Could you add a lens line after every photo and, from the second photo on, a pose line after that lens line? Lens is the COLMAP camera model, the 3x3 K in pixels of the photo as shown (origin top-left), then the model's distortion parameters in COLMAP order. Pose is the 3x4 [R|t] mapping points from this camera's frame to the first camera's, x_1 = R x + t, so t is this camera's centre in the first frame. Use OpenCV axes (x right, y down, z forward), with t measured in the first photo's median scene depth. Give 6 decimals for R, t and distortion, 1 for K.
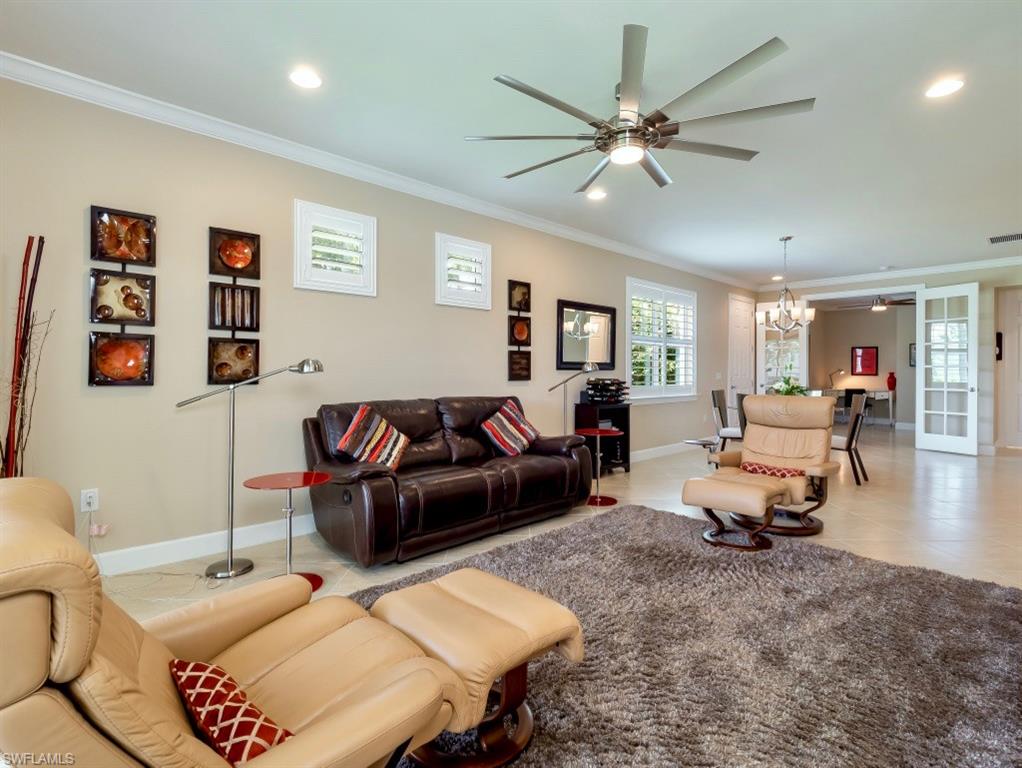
lens RADIAL K [[513.3, 0, 509.8], [0, 513.3, 372.6], [0, 0, 1]] dist [0.008665, 0.001094]
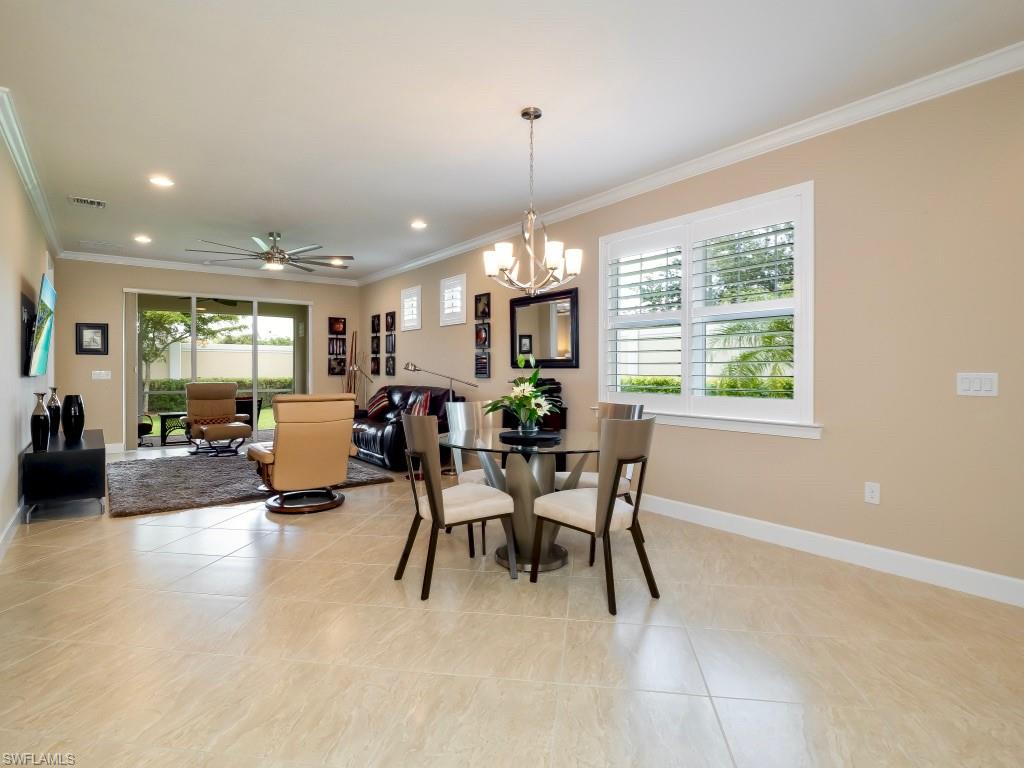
lens RADIAL K [[546.5, 0, 510.5], [0, 546.5, 370.8], [0, 0, 1]] dist [-0.001480, -0.000635]
pose [[-0.131274, -0.002523, -0.991343, 1.230792], [-0.004639, 0.999987, -0.001931, 0.001623], [0.991335, 0.004346, -0.131284, 1.200544]]
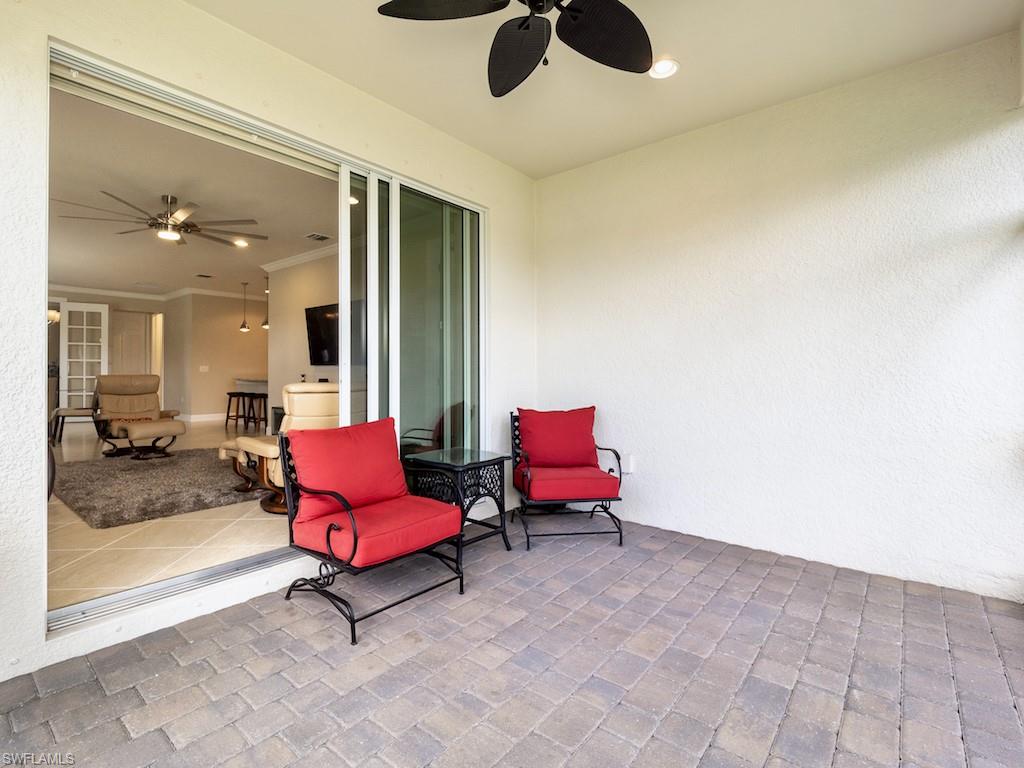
lens RADIAL K [[501.0, 0, 512.2], [0, 501.0, 377.8], [0, 0, 1]] dist [0.000225, -0.000943]
pose [[-0.104876, -0.011536, 0.994418, -0.890102], [-0.000257, 0.999933, 0.011573, 0.028381], [-0.994485, 0.000958, -0.104871, -0.018306]]
